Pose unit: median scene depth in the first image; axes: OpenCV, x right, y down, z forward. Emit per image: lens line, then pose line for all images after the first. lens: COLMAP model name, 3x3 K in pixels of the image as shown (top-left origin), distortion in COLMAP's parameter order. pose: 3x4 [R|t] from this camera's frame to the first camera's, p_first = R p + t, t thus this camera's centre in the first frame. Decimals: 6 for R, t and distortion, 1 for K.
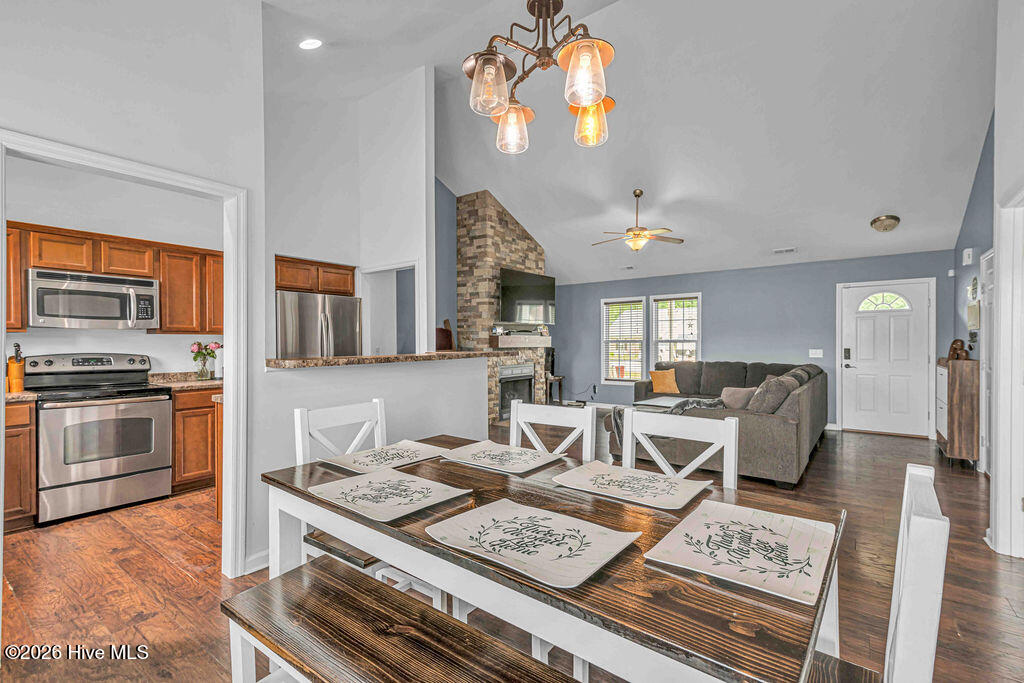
lens RADIAL K [[464.9, 0, 516.8], [0, 464.9, 345.7], [0, 0, 1]] dist [0.022575, -0.002913]
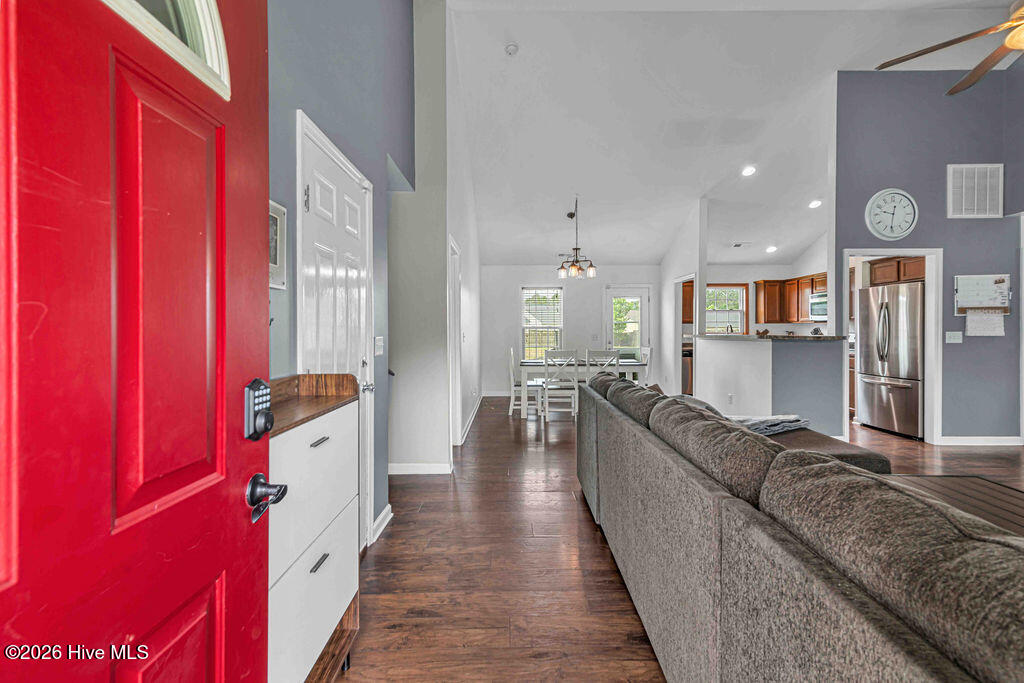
lens RADIAL K [[464.9, 0, 513.8], [0, 464.9, 330.8], [0, 0, 1]] dist [0.022575, -0.002913]
pose [[-0.800066, 0.005728, -0.599885, 0.862261], [0.000896, 0.999965, 0.008353, -0.005513], [0.599911, 0.006145, -0.800043, 1.142424]]
